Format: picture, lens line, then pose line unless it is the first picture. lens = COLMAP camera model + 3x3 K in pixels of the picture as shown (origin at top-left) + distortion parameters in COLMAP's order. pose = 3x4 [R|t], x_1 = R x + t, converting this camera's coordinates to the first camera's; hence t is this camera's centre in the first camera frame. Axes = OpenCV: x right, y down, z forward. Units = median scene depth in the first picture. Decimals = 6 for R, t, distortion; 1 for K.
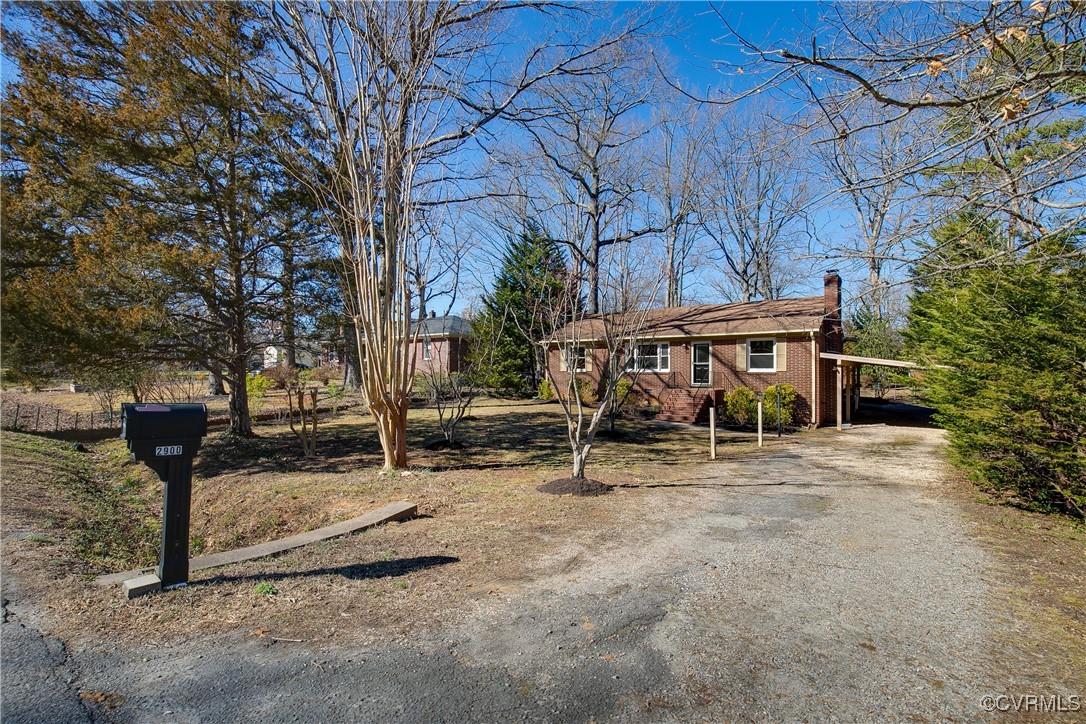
lens RADIAL K [[510.8, 0, 543.0], [0, 510.8, 362.0], [0, 0, 1]] dist [-0.028043, 0.001416]
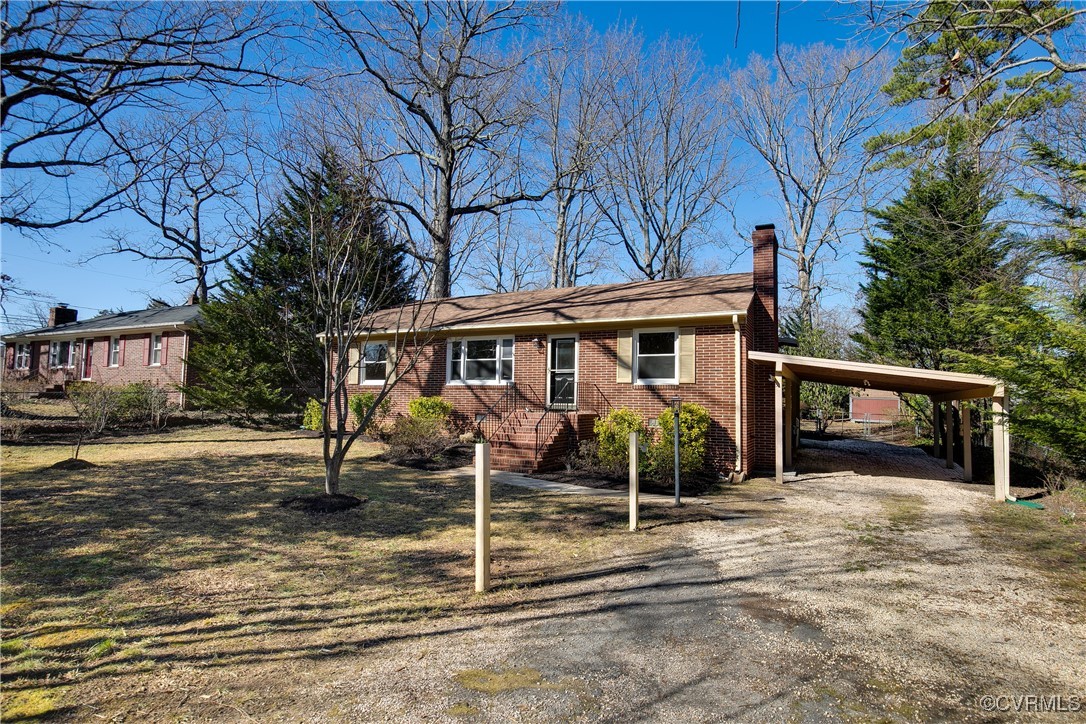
lens RADIAL K [[592.2, 0, 543.0], [0, 592.2, 362.0], [0, 0, 1]] dist [-0.015069, 0.000156]
pose [[0.983045, 0.026428, 0.181450, 0.155742], [-0.017435, 0.998547, -0.050983, 0.028065], [-0.182534, 0.046955, 0.982078, 0.306494]]
